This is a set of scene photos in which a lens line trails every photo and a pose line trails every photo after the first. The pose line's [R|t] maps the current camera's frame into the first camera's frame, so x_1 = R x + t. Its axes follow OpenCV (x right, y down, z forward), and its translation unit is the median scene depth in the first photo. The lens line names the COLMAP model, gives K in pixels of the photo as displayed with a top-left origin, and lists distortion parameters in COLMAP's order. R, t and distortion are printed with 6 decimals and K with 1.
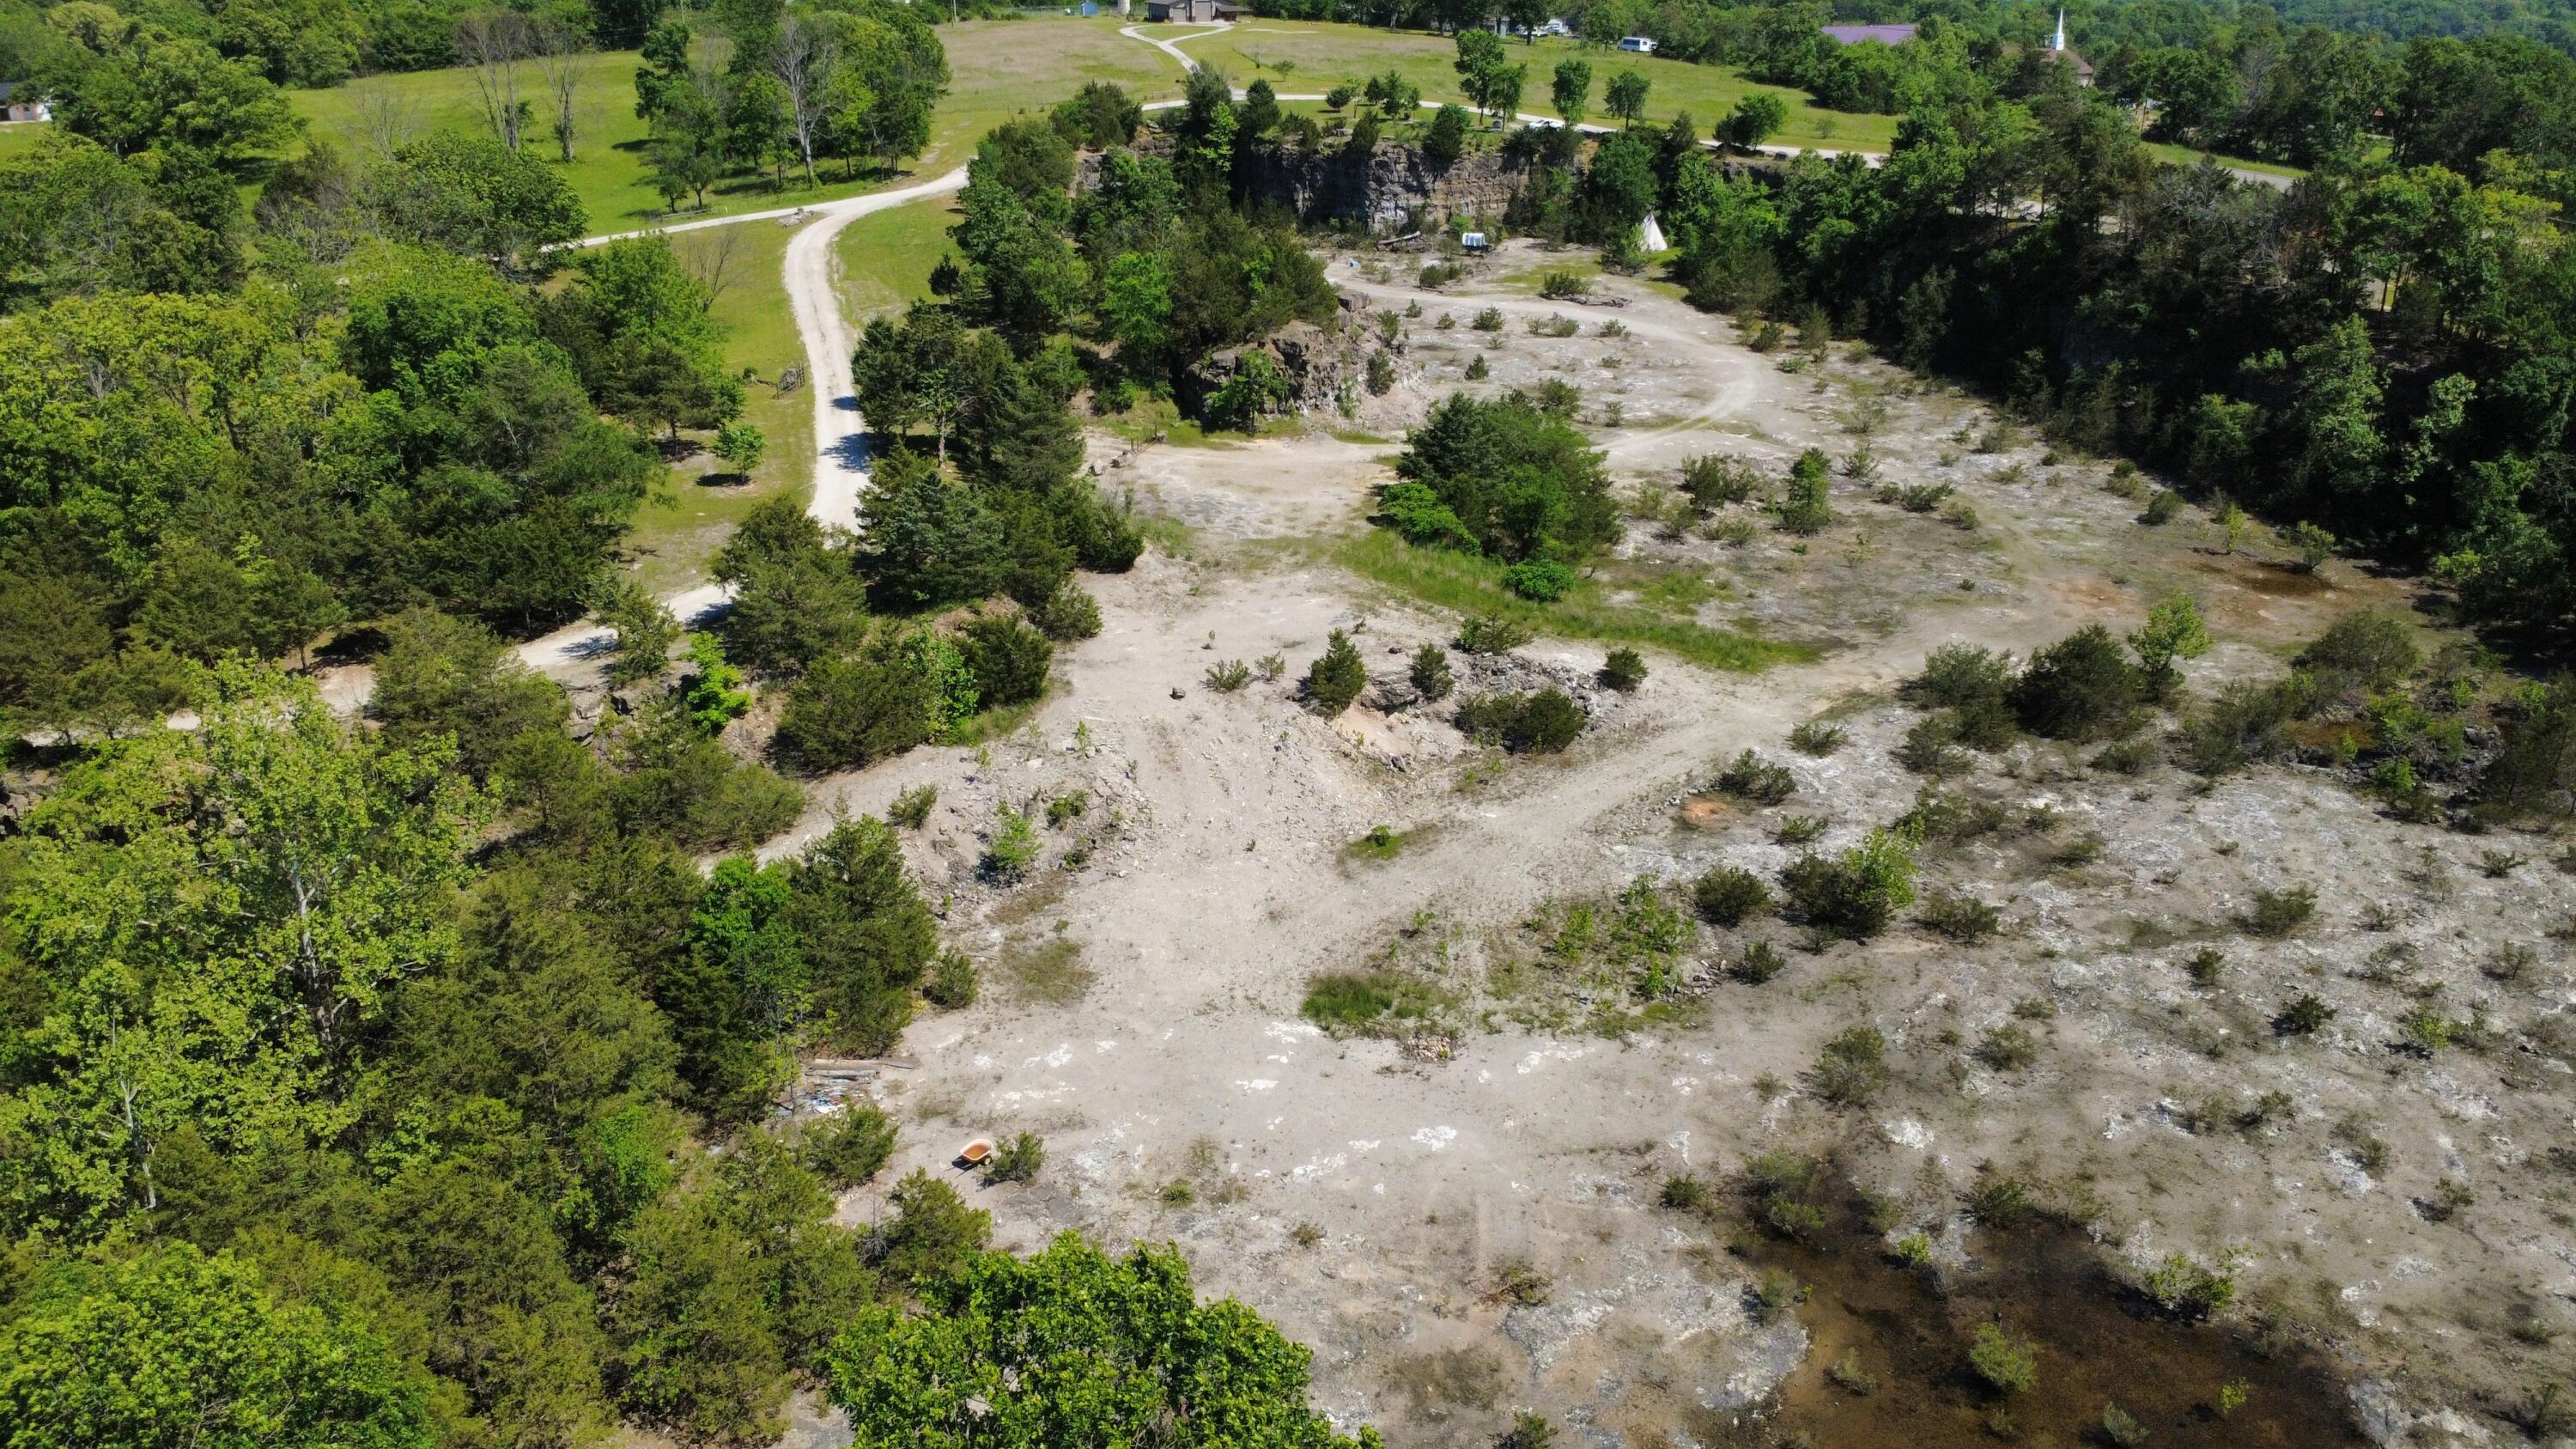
lens RADIAL K [[1884.2, 0, 1296.3], [0, 1884.2, 737.8], [0, 0, 1]] dist [-0.003733, -0.001483]
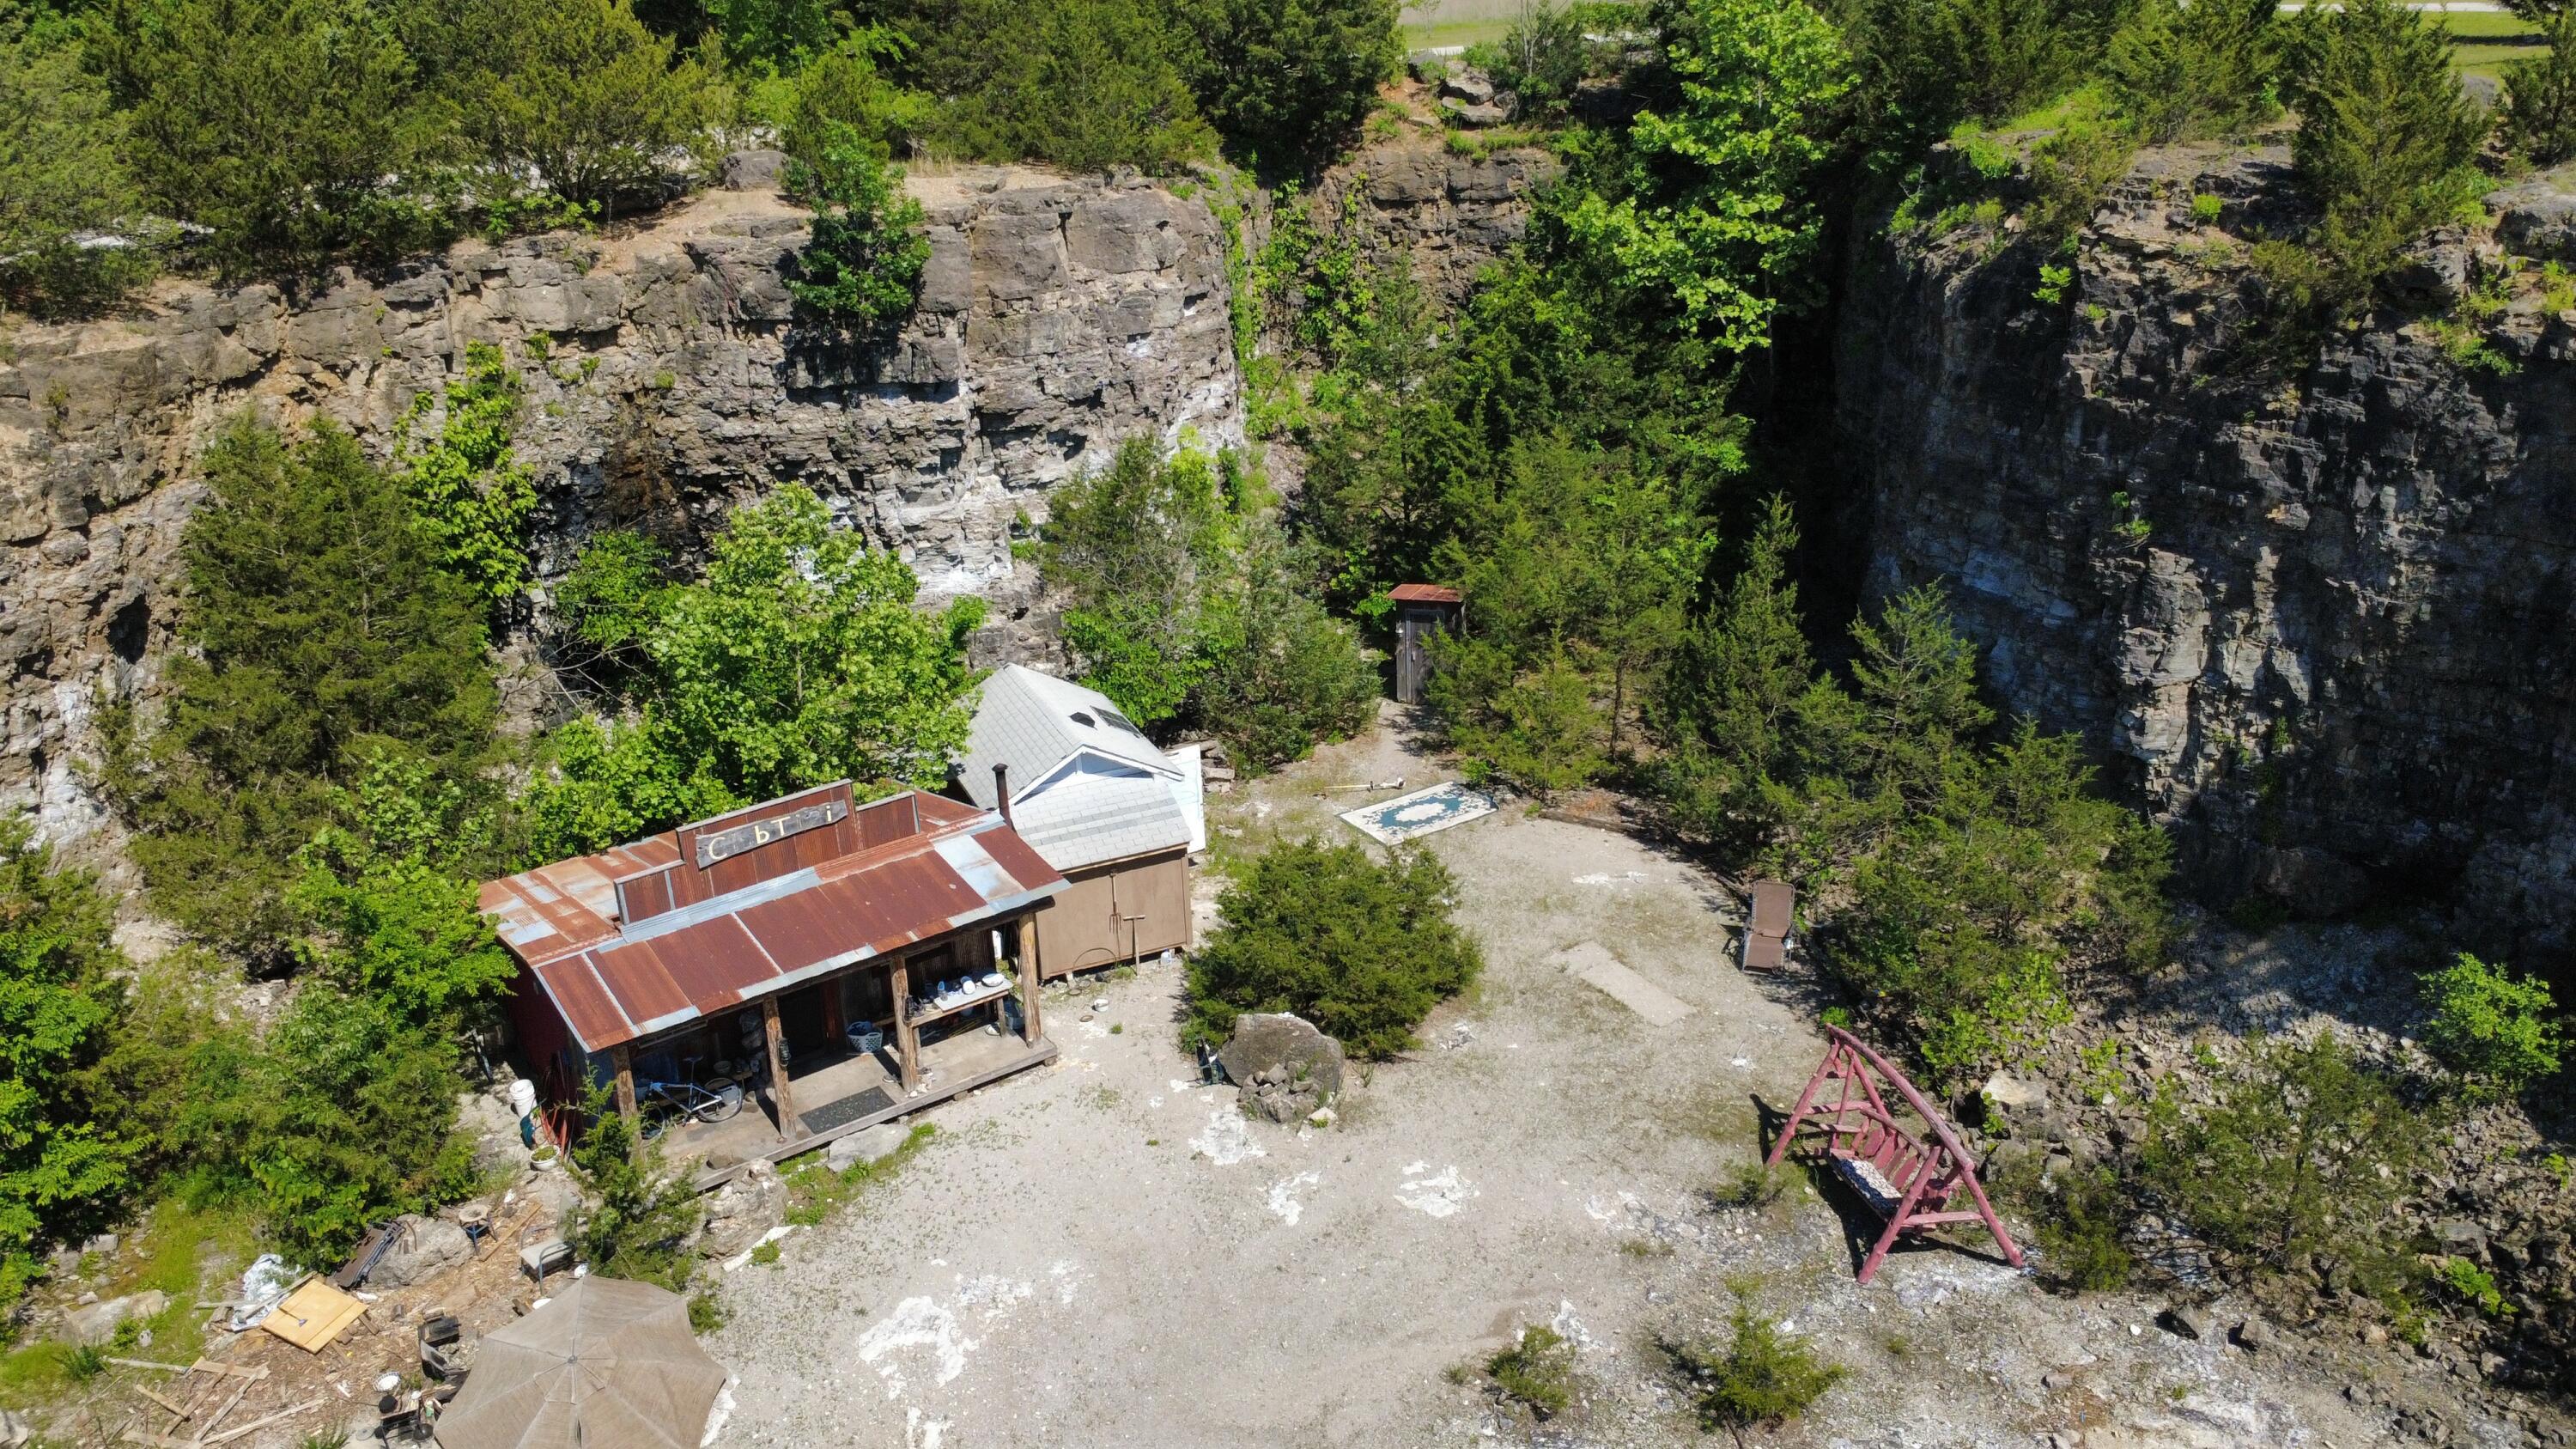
lens RADIAL K [[1884.2, 0, 1291.6], [0, 1884.2, 718.7], [0, 0, 1]] dist [-0.003733, -0.001483]
pose [[0.890536, 0.162536, -0.424886, 0.003427], [-0.175342, 0.984466, 0.009093, -0.281742], [0.419764, 0.066403, 0.905201, 0.893368]]
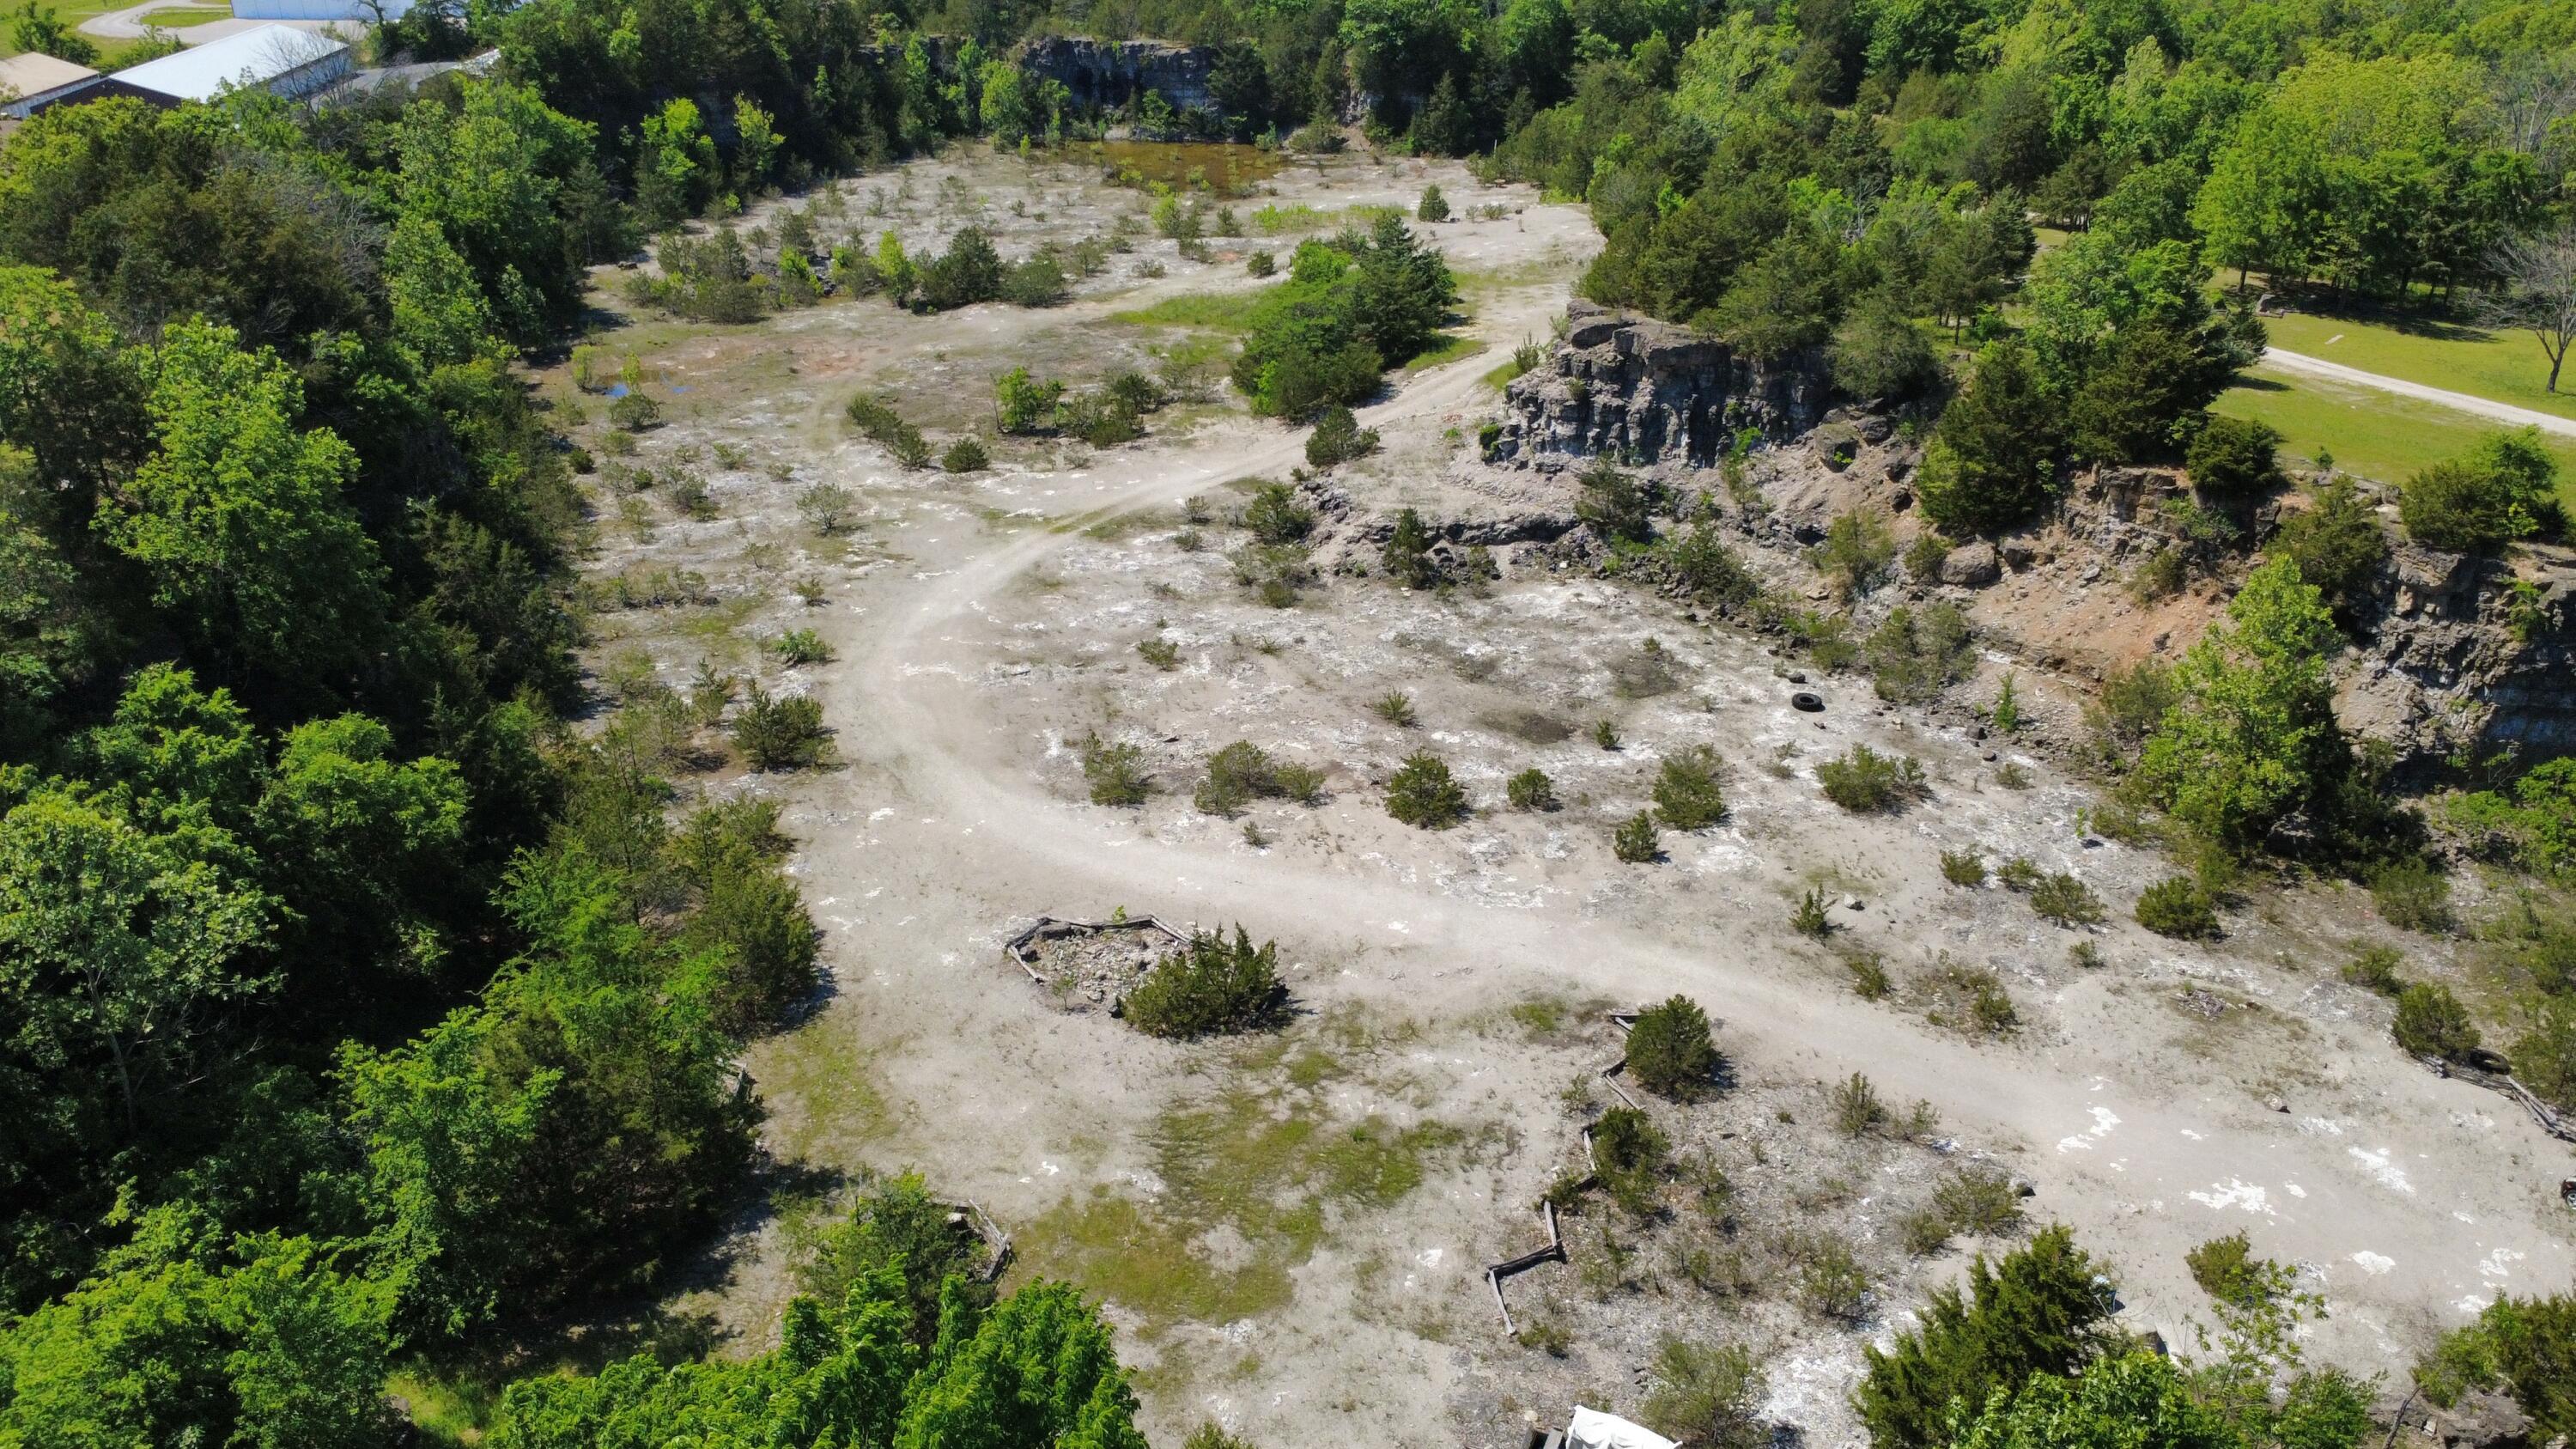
lens RADIAL K [[1884.2, 0, 1281.2], [0, 1884.2, 723.3], [0, 0, 1]] dist [-0.003733, -0.001483]
pose [[-0.995673, 0.037583, -0.084990, 0.137295], [-0.040414, 0.648427, 0.760204, -0.440359], [0.083680, 0.760349, -0.644102, 1.034179]]
